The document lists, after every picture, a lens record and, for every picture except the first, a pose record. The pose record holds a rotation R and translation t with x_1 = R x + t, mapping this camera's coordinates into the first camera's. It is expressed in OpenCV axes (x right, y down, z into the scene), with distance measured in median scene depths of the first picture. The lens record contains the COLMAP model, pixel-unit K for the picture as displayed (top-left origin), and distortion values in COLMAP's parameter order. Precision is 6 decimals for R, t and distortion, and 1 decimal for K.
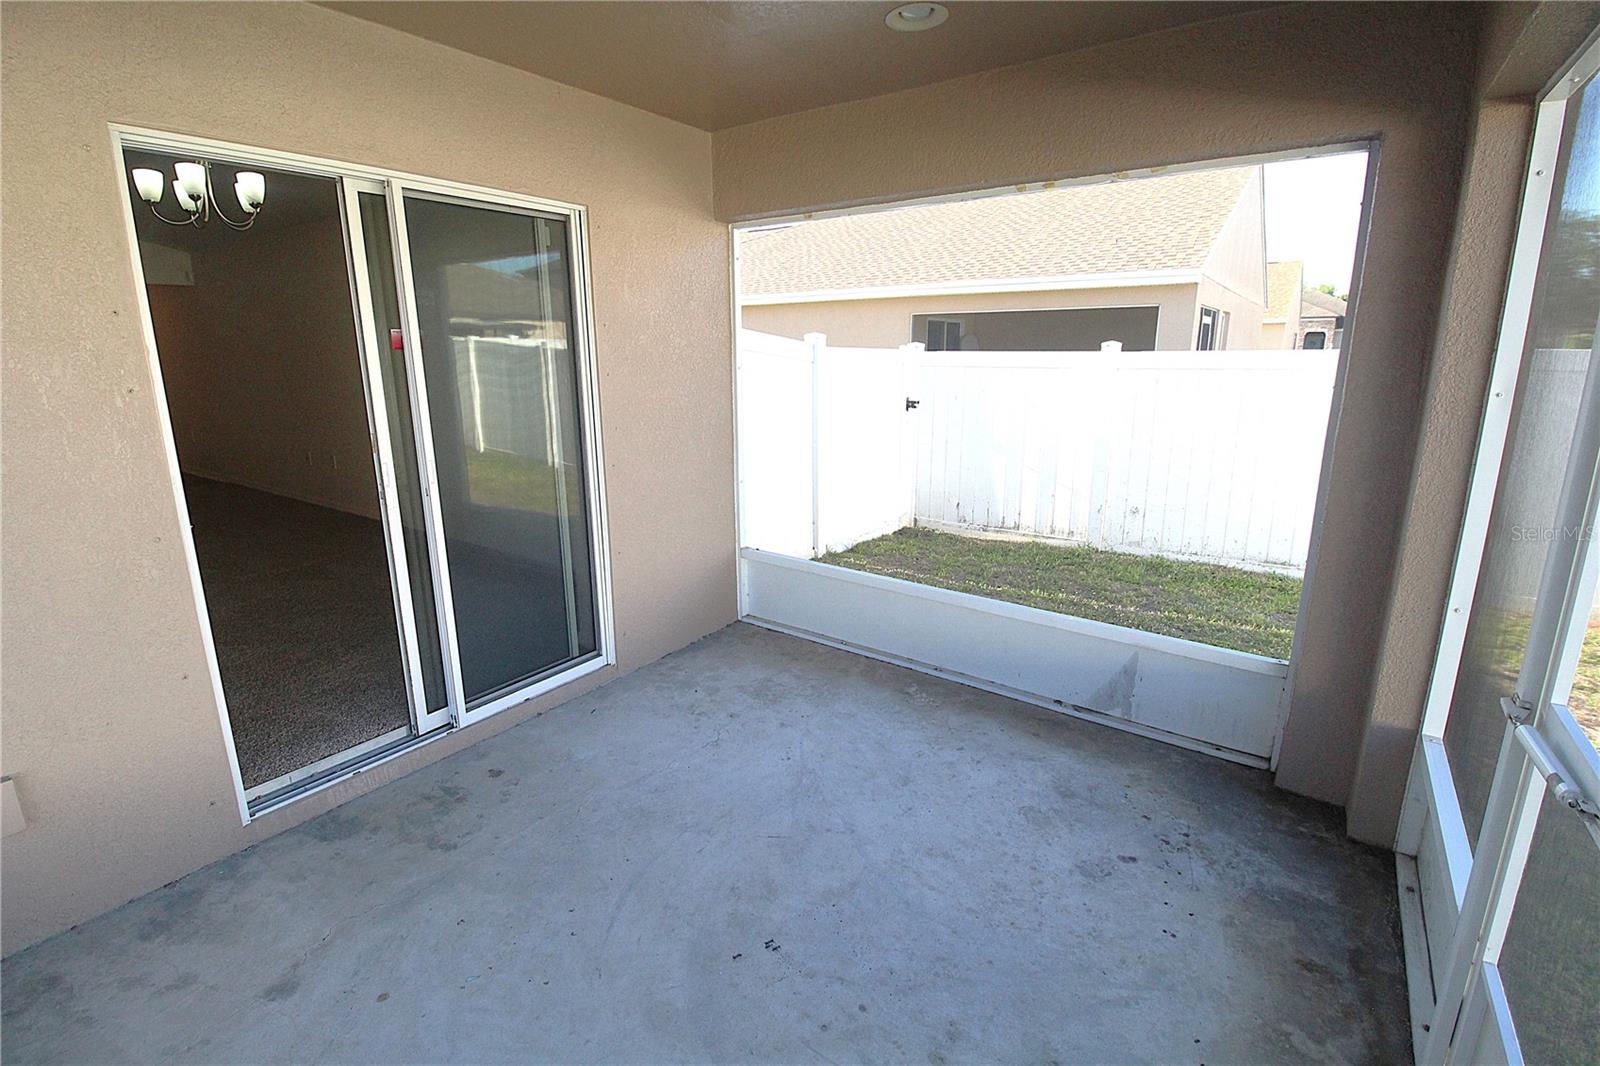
lens RADIAL K [[772.6, 0, 800.0], [0, 772.6, 533.0], [0, 0, 1]] dist [0.001034, -0.014394]
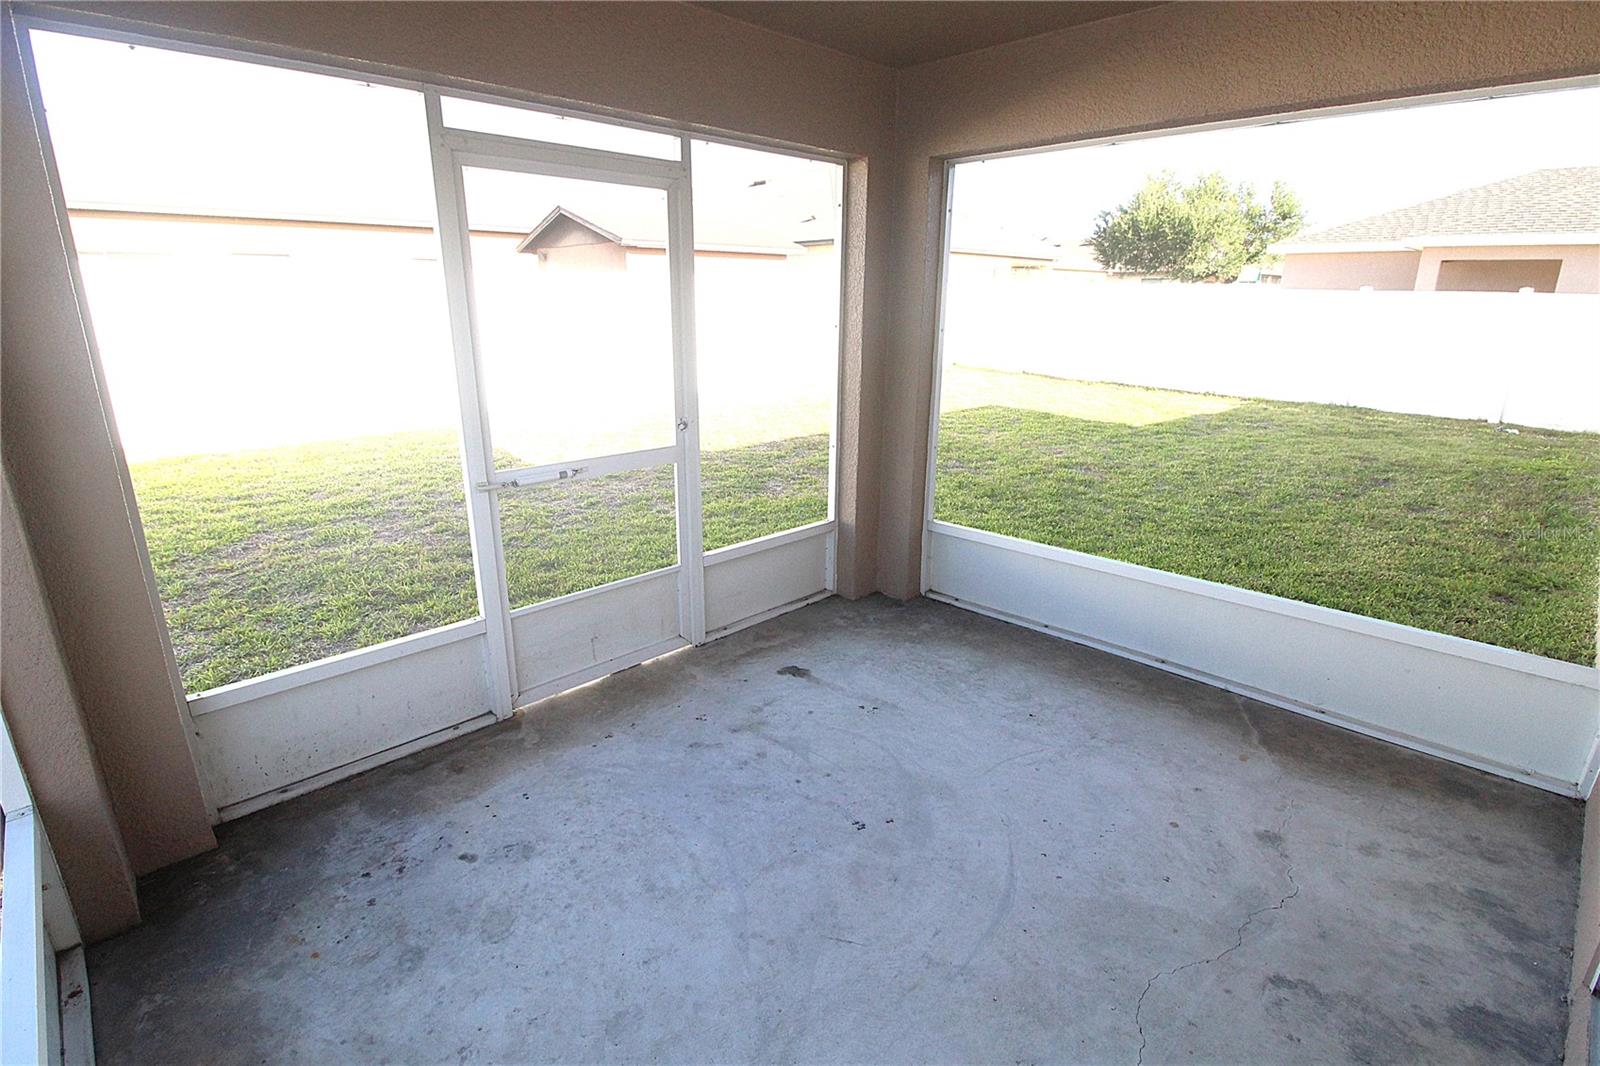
lens RADIAL K [[772.6, 0, 800.0], [0, 772.6, 533.0], [0, 0, 1]] dist [0.001034, -0.014394]
pose [[-0.984043, -0.050469, 0.170625, -0.113493], [0.043264, 0.862284, 0.504574, -0.390244], [-0.172592, 0.503905, -0.846340, 1.623296]]
